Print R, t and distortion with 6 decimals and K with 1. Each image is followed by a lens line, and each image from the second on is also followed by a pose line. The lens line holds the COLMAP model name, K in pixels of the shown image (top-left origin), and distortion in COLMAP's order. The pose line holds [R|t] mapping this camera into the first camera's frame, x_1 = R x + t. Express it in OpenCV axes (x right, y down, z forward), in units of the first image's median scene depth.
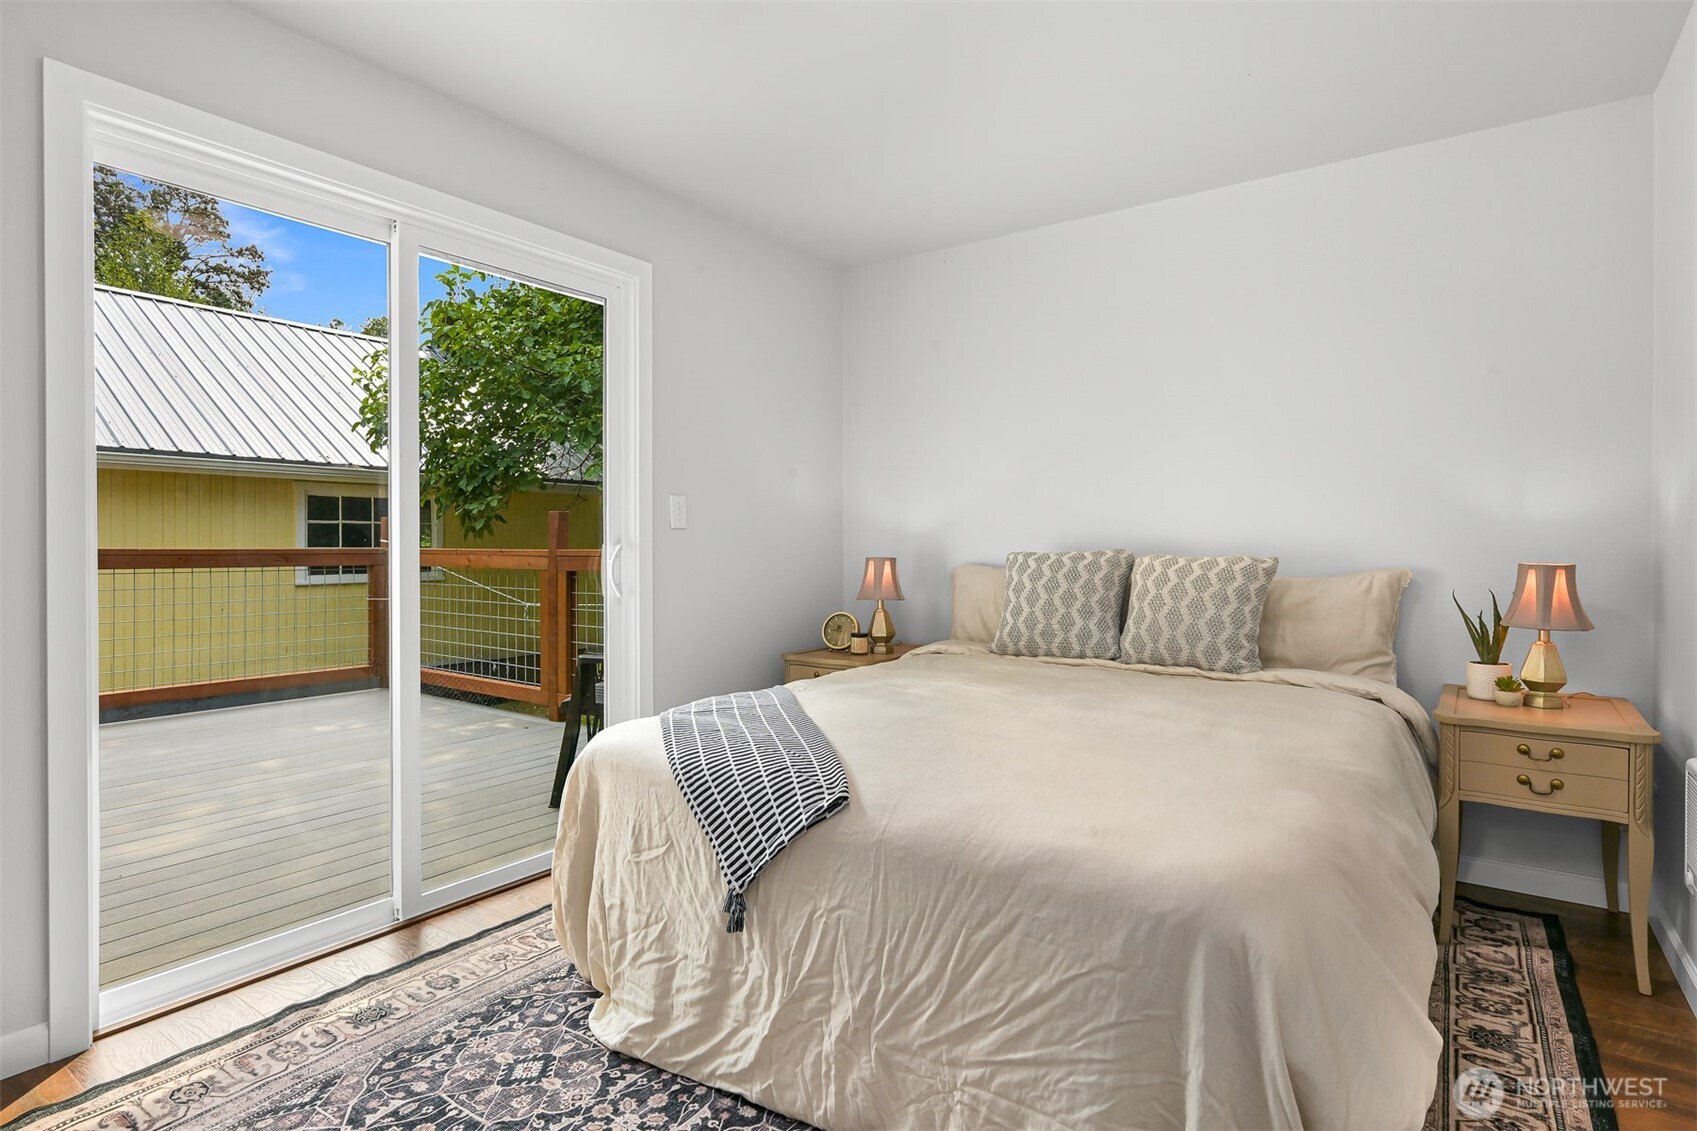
lens RADIAL K [[879.6, 0, 851.2], [0, 879.6, 544.3], [0, 0, 1]] dist [-0.003372, -0.000467]
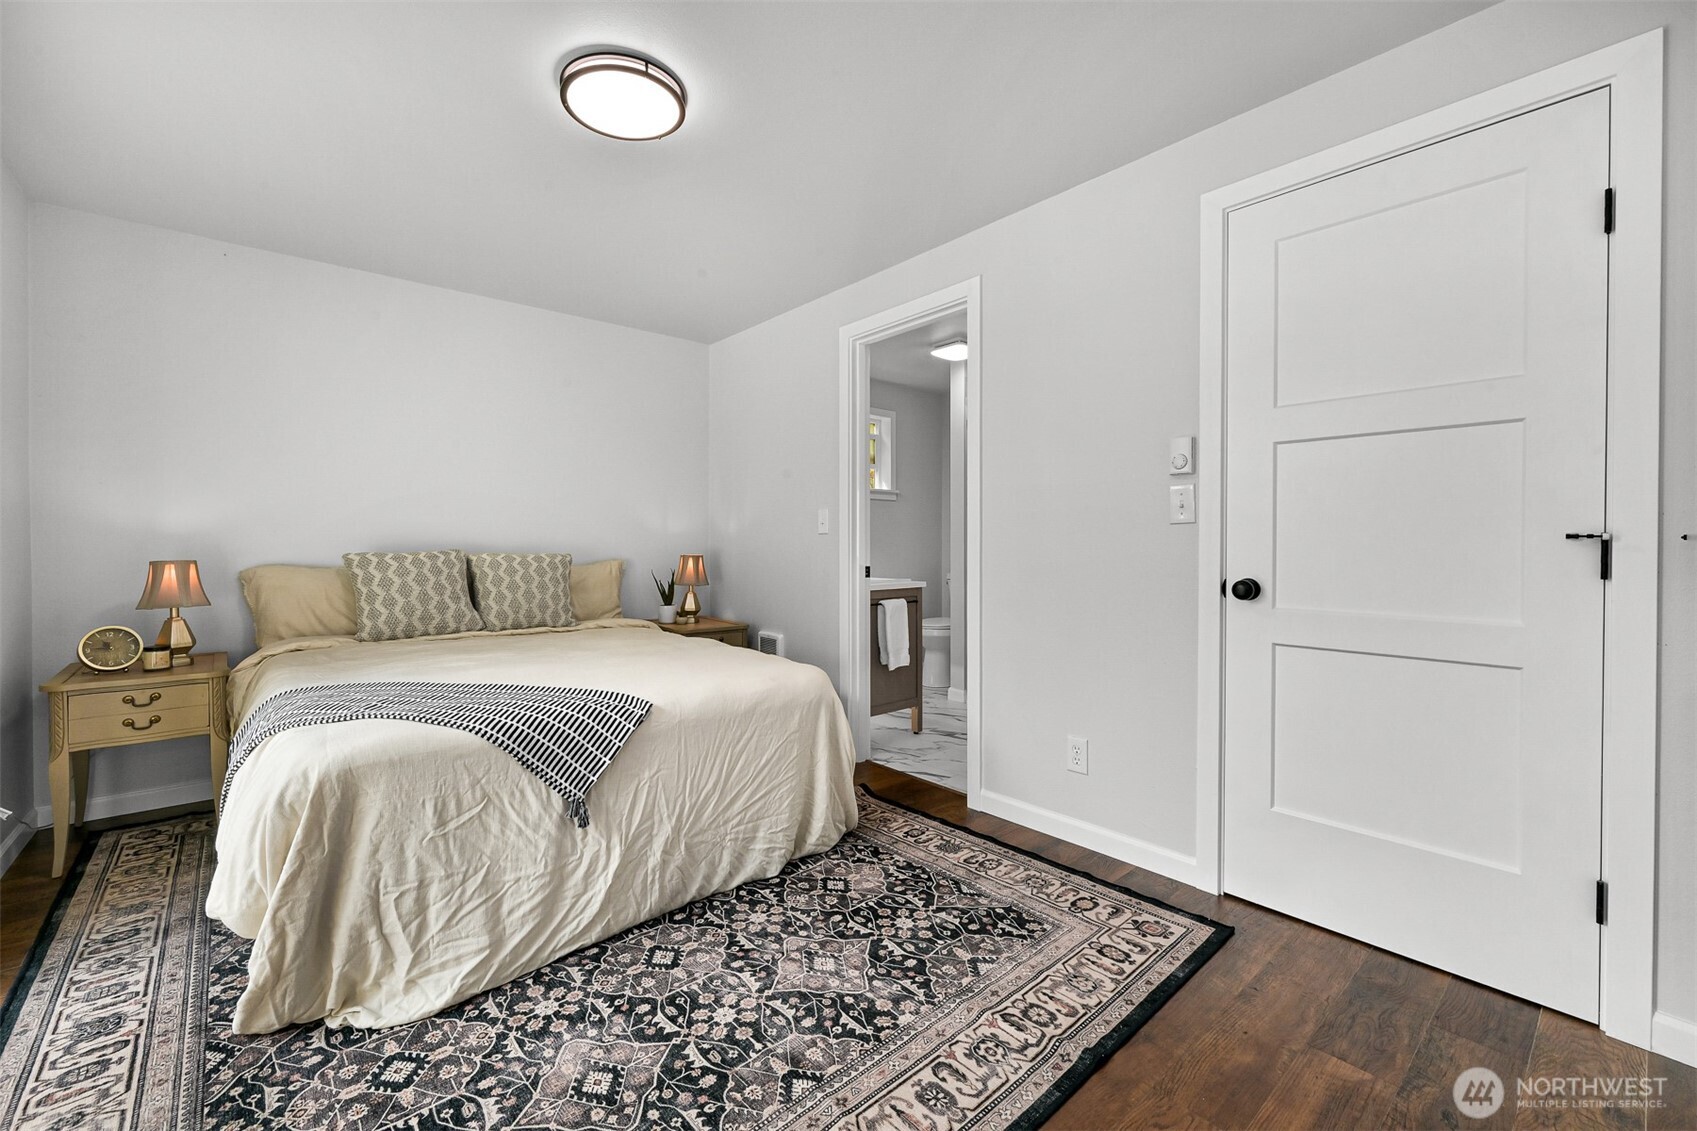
lens RADIAL K [[693.6, 0, 854.7], [0, 693.6, 551.3], [0, 0, 1]] dist [0.000581, 0.000124]
pose [[0.235286, -0.007033, 0.971901, -1.008249], [0.000746, 0.999975, 0.007056, 0.002784], [-0.971926, -0.000935, 0.235285, 0.310731]]
